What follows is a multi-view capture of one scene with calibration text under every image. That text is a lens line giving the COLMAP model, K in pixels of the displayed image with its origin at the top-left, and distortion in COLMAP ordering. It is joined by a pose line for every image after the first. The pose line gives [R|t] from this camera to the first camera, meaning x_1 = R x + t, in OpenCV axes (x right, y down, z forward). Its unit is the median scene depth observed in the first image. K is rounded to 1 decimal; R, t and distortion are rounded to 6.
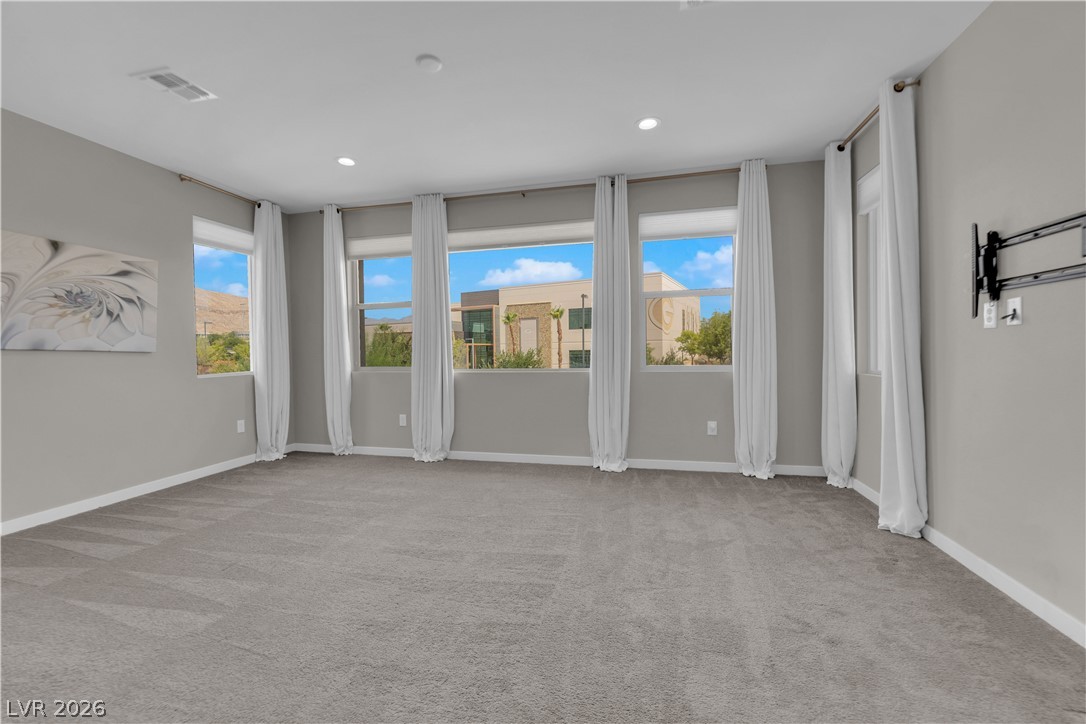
lens RADIAL K [[431.5, 0, 543.0], [0, 431.5, 362.0], [0, 0, 1]] dist [-0.012314, 0.000054]
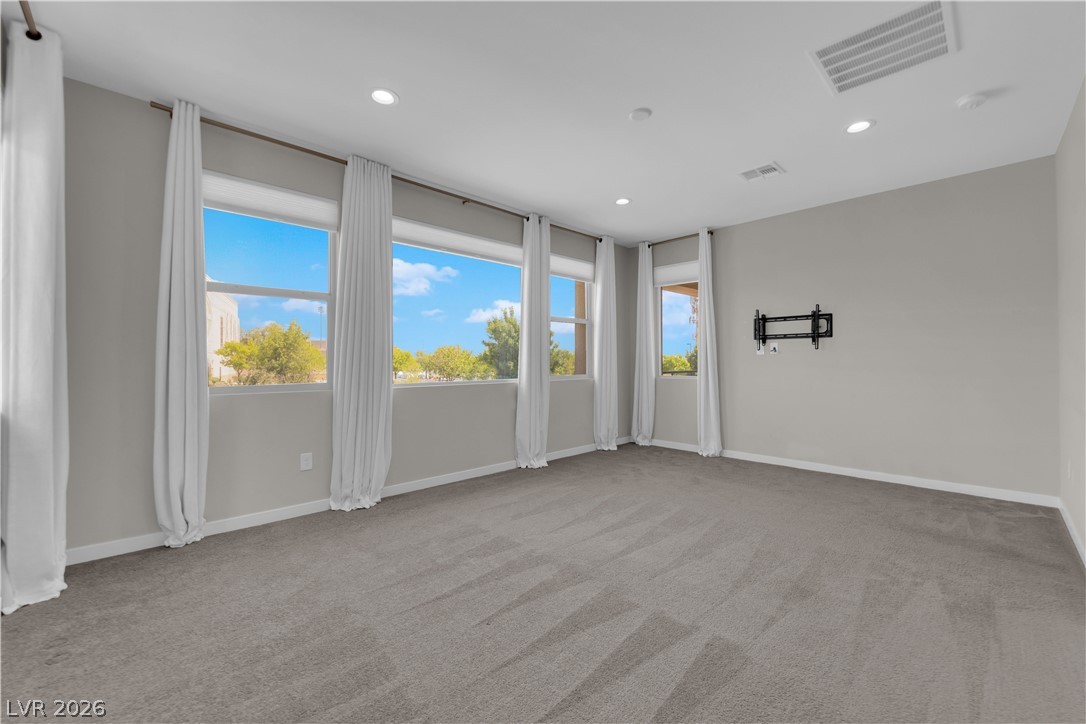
lens RADIAL K [[436.4, 0, 542.3], [0, 436.4, 359.9], [0, 0, 1]] dist [-0.016049, -0.000115]
pose [[0.557354, 0.020712, 0.830017, -0.820439], [0.013484, 0.999331, -0.033992, 0.006863], [-0.830166, 0.030137, 0.556701, 0.339354]]
